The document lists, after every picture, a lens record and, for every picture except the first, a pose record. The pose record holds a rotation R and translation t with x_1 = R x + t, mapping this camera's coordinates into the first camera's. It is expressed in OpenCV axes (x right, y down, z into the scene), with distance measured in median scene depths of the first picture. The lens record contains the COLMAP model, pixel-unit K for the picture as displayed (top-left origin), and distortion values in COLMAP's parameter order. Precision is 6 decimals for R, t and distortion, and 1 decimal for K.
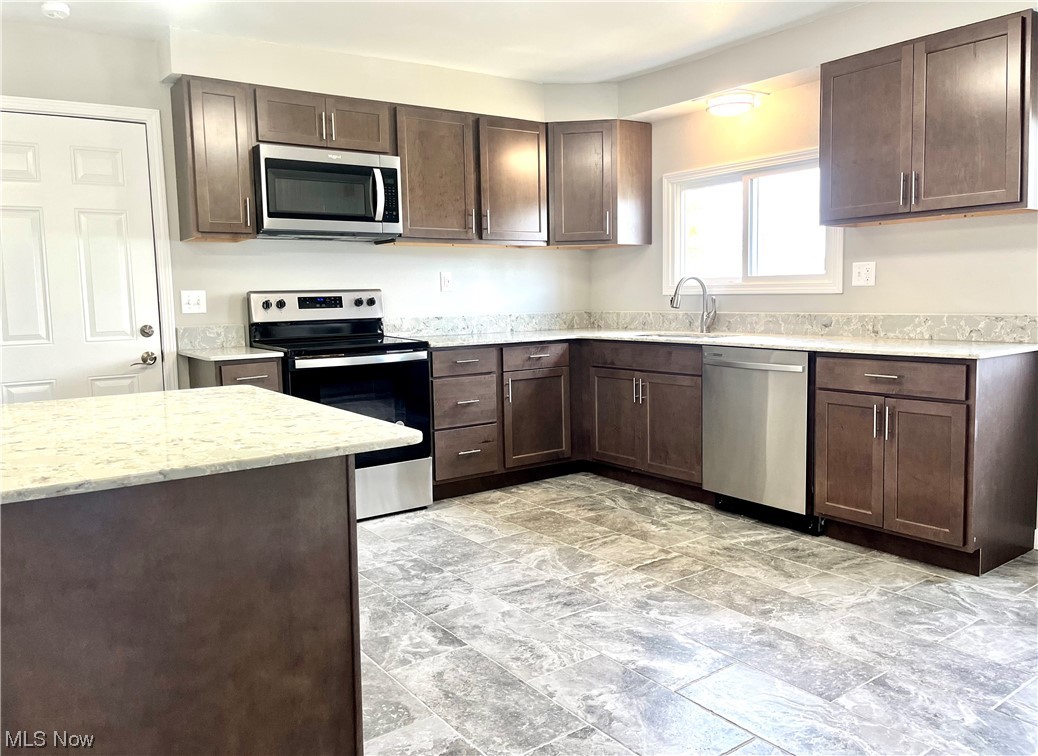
lens RADIAL K [[801.8, 0, 528.1], [0, 801.8, 362.0], [0, 0, 1]] dist [0.048631, -0.052776]
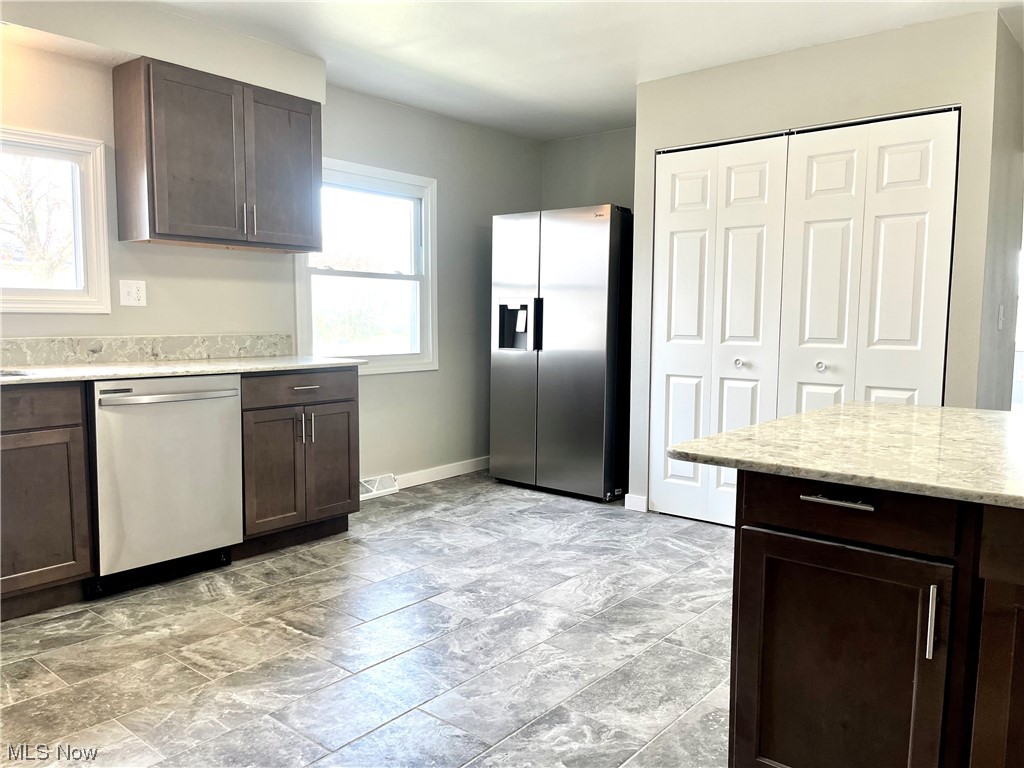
lens RADIAL K [[779.2, 0, 517.9], [0, 779.2, 382.9], [0, 0, 1]] dist [0.062537, -0.078832]
pose [[-0.252992, -0.068558, 0.965036, -0.835378], [0.079734, 0.992615, 0.091420, -0.079003], [-0.964177, 0.100074, -0.245657, 1.171844]]
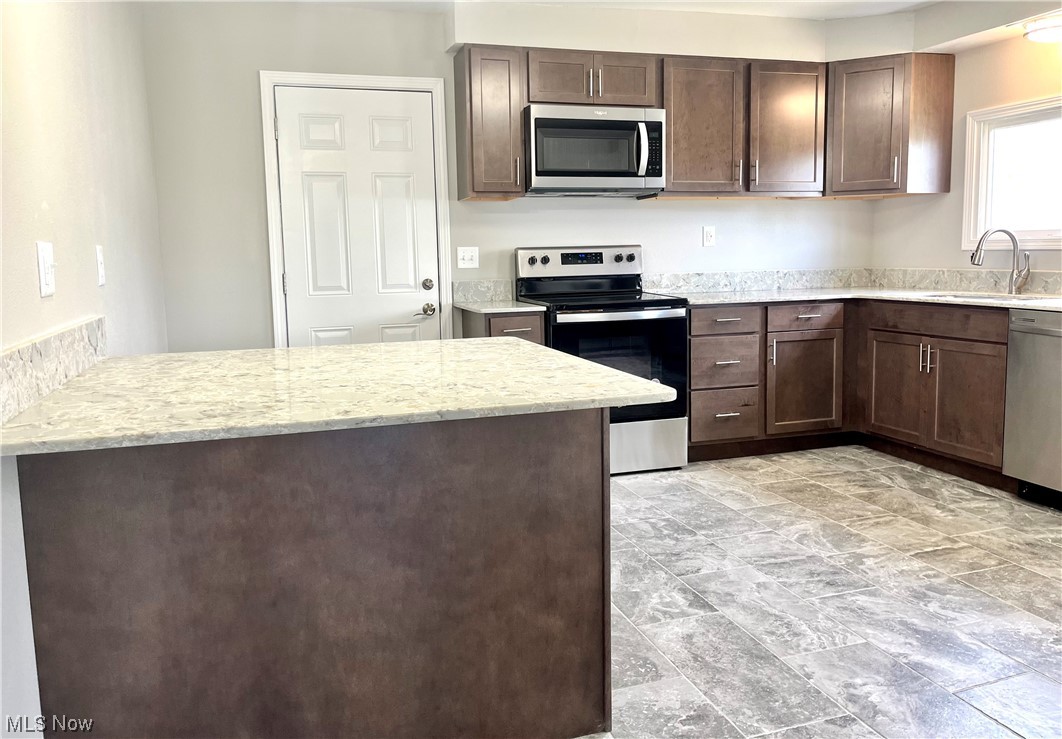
lens RADIAL K [[819.6, 0, 531.1], [0, 819.6, 356.1], [0, 0, 1]] dist [0.037249, -0.030397]
pose [[0.951070, 0.040794, -0.306269, 0.000858], [-0.026880, 0.998412, 0.049512, -0.000011], [0.307803, -0.038856, 0.950656, -0.002987]]
